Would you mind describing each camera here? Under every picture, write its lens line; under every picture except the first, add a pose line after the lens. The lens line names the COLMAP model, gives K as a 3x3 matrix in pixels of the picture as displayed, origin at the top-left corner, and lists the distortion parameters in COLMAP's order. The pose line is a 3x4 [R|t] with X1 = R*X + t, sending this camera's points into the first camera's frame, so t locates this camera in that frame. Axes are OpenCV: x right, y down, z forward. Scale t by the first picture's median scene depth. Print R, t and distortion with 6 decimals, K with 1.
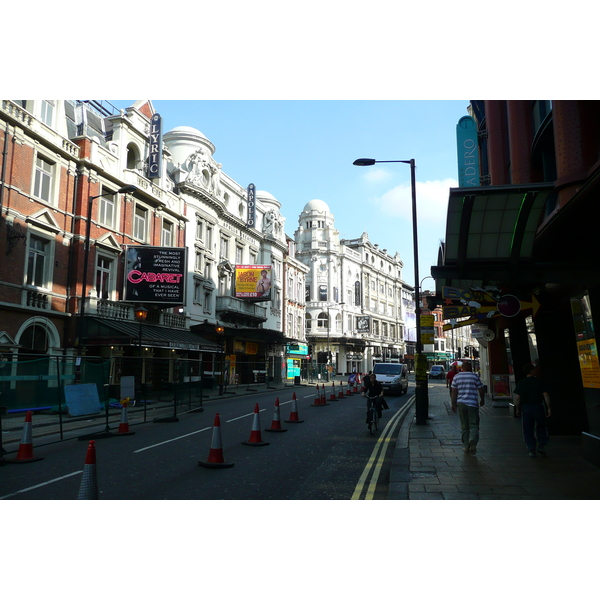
lens RADIAL K [[486.4, 0, 300.0], [0, 486.4, 300.0], [0, 0, 1]] dist [-0.060923, 0.009031]
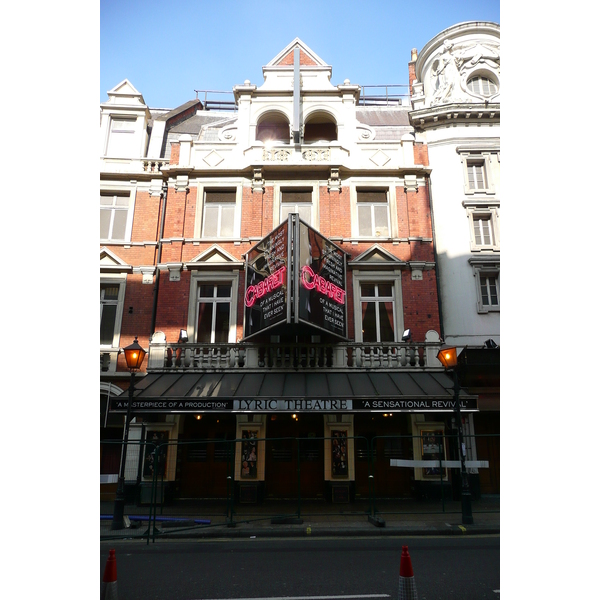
lens RADIAL K [[486.4, 0, 300.0], [0, 486.4, 300.0], [0, 0, 1]] dist [-0.060923, 0.009031]
pose [[0.265901, -0.272022, -0.924825, 0.255528], [0.130088, 0.960711, -0.245175, 0.120704], [0.955182, -0.055116, 0.290841, 0.926313]]
